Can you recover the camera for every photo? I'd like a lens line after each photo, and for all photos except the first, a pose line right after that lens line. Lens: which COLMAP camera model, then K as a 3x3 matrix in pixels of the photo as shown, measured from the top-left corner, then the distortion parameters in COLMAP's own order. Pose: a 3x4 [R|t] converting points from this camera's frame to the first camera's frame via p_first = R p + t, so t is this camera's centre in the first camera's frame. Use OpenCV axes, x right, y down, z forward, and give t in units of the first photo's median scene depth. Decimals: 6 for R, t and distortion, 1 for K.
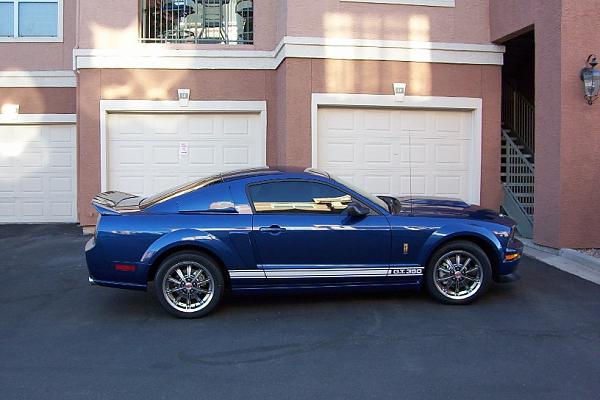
lens RADIAL K [[643.8, 0, 300.0], [0, 643.8, 200.0], [0, 0, 1]] dist [-0.169075, 0.181140]
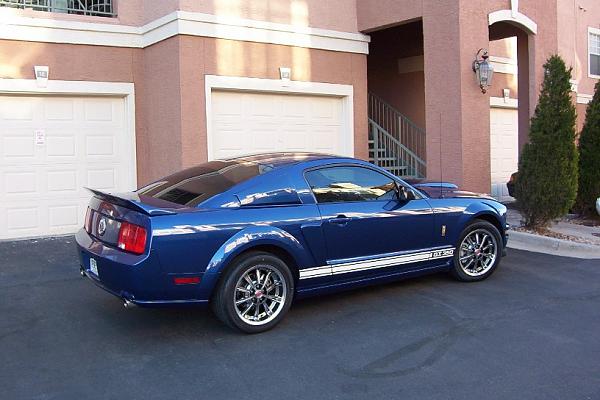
lens RADIAL K [[643.8, 0, 300.0], [0, 643.8, 200.0], [0, 0, 1]] dist [-0.169075, 0.181140]
pose [[0.880816, -0.051317, 0.470670, -0.293820], [0.046162, 0.998681, 0.022498, -0.002965], [-0.471204, 0.001911, 0.882022, 0.131521]]
